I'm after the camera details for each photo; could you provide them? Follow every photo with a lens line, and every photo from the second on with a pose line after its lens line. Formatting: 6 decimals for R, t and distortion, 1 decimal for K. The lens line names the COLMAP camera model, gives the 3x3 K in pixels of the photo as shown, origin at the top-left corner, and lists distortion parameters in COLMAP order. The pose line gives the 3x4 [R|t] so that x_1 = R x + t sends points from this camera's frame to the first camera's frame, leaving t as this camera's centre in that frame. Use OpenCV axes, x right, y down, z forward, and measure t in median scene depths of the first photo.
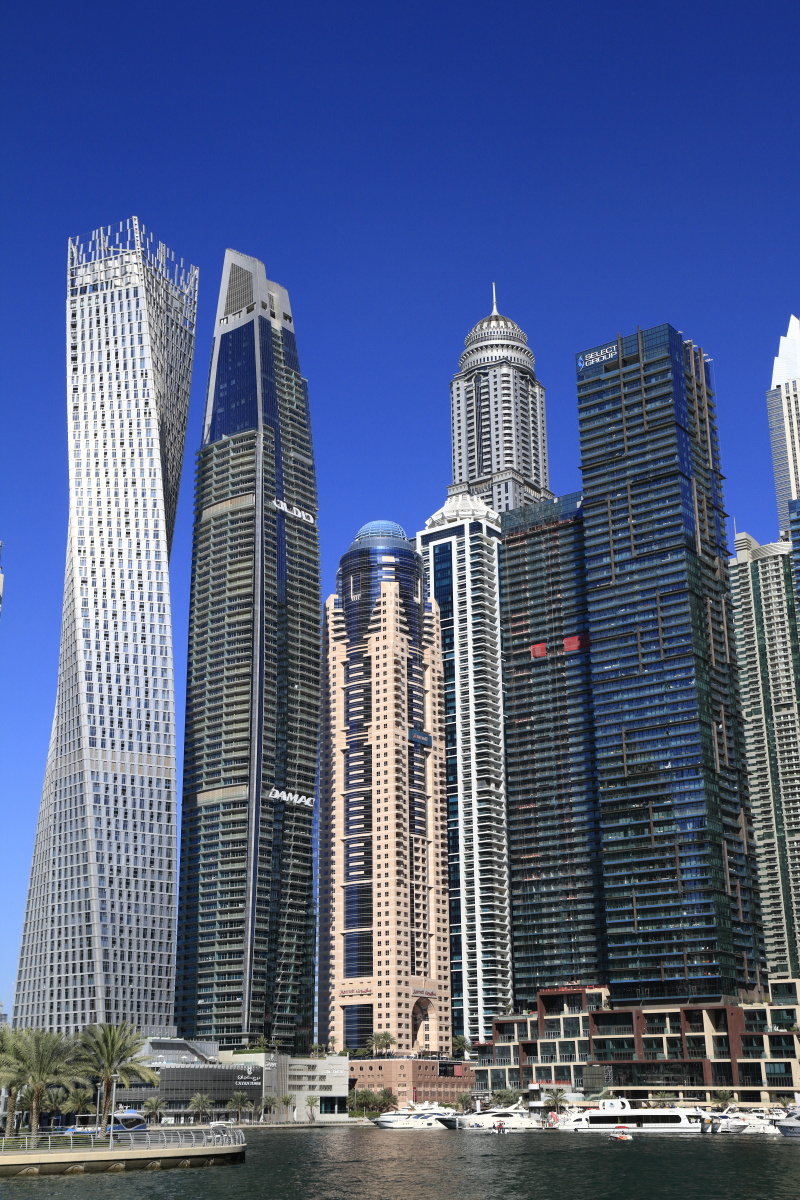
lens RADIAL K [[1471.2, 0, 384.5], [0, 1471.2, 601.2], [0, 0, 1]] dist [0.051446, 0.198182]
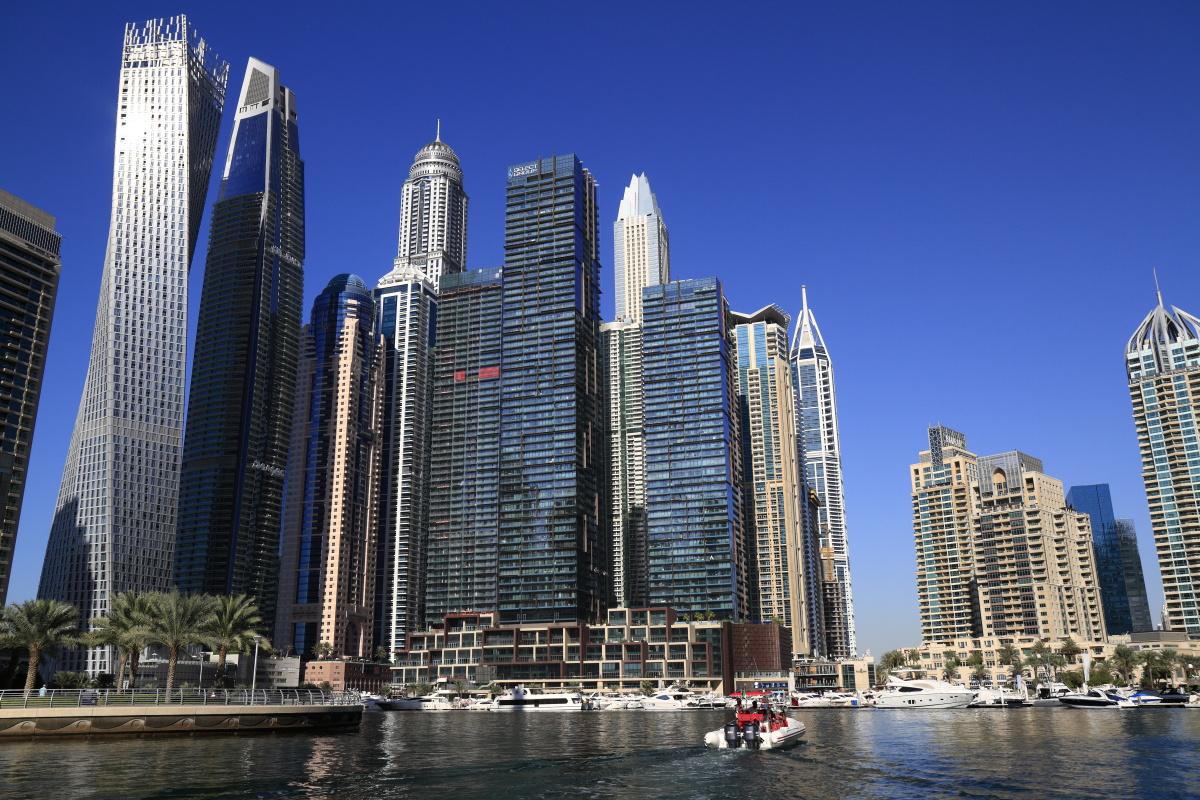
lens RADIAL K [[1000.8, 0, 598.9], [0, 1000.8, 392.0], [0, 0, 1]] dist [-0.097587, 0.134870]
pose [[0.957534, 0.082099, 0.276385, -0.029232], [-0.089582, 0.995873, 0.014537, 0.023140], [-0.274051, -0.038679, 0.960937, 0.055376]]
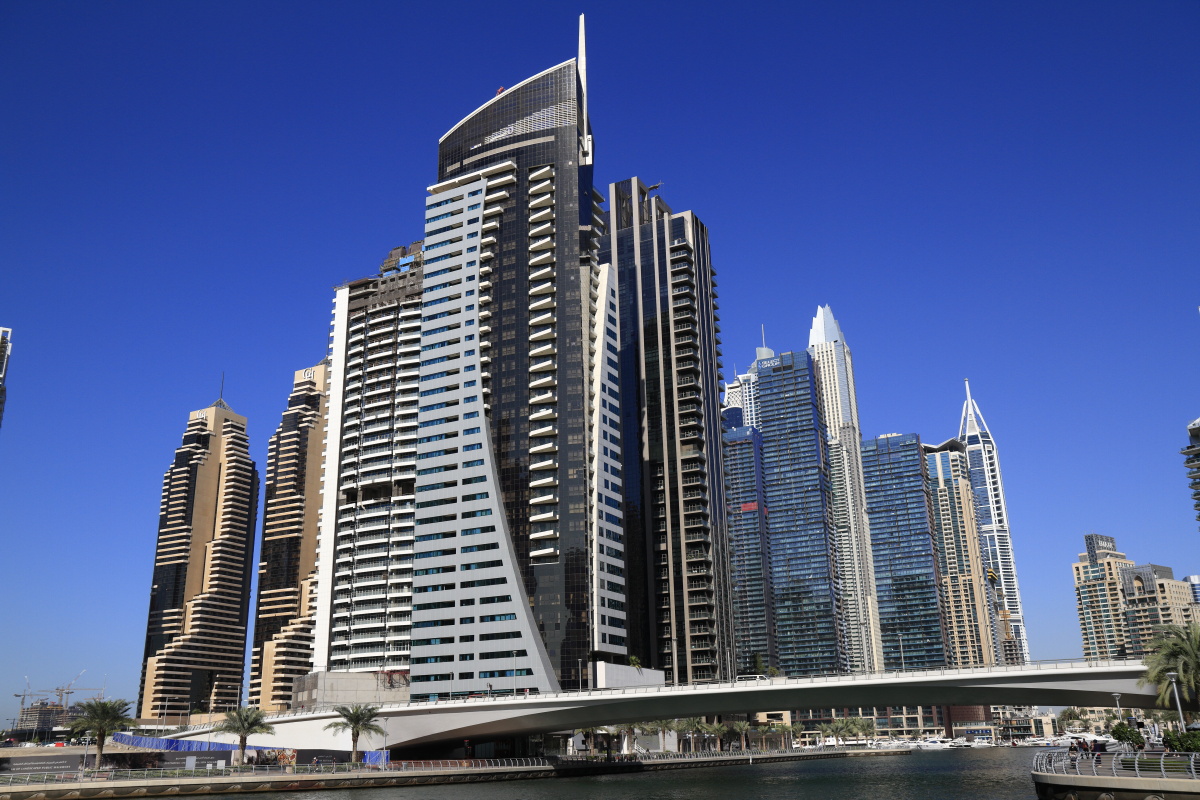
lens RADIAL K [[1000.8, 0, 598.9], [0, 1000.8, 392.0], [0, 0, 1]] dist [-0.097587, 0.134870]
pose [[0.990096, 0.036044, 0.135685, -0.242250], [-0.033881, 0.999260, -0.018218, -0.089772], [-0.136242, 0.013440, 0.990584, -0.267400]]
